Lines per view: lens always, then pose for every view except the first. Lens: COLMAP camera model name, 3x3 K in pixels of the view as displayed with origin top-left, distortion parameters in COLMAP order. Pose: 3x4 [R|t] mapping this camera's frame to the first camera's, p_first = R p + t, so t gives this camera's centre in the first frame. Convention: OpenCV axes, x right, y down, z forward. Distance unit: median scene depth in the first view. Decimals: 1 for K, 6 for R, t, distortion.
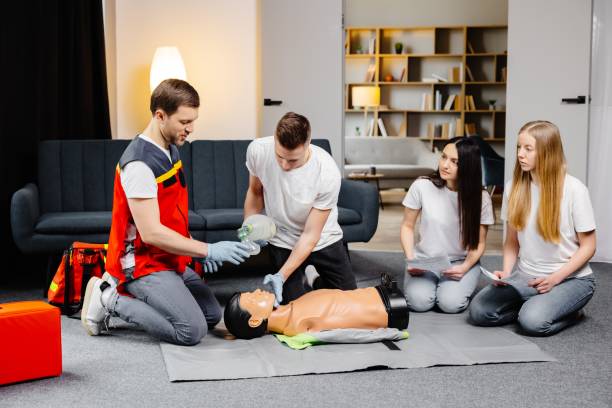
lens RADIAL K [[834.4, 0, 306.9], [0, 834.4, 204.1], [0, 0, 1]] dist [-0.004217, 0.002945]
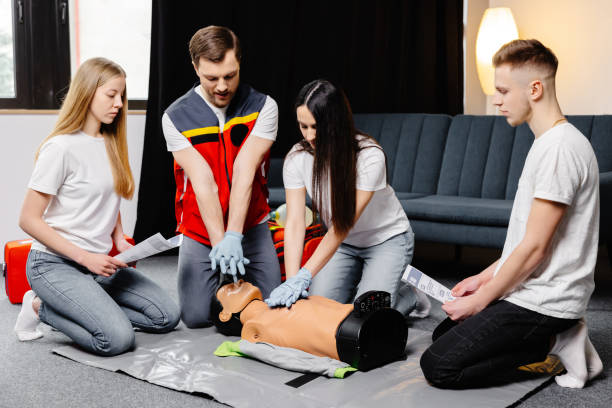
lens RADIAL K [[834.4, 0, 306.9], [0, 834.4, 204.1], [0, 0, 1]] dist [-0.004217, 0.002945]
pose [[0.630656, 0.081632, -0.771757, 0.206562], [-0.069080, 0.996410, 0.048945, -0.007872], [0.772982, 0.022446, 0.634031, 0.160639]]
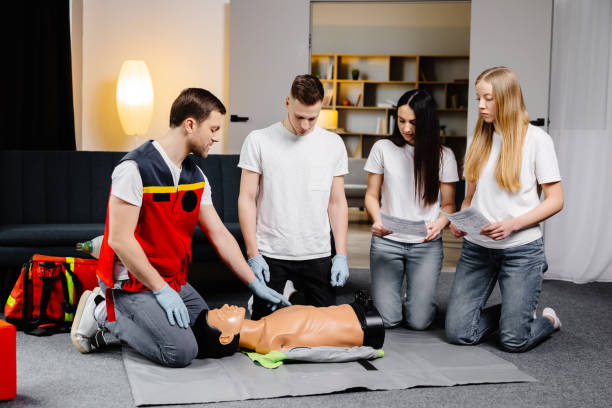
lens RADIAL K [[773.6, 0, 319.8], [0, 773.6, 205.0], [0, 0, 1]] dist [0.003164, -0.027003]
pose [[0.996895, 0.015386, 0.077221, -0.007964], [-0.013595, 0.999628, -0.023664, 0.001936], [-0.077556, 0.022540, 0.996733, 0.032845]]
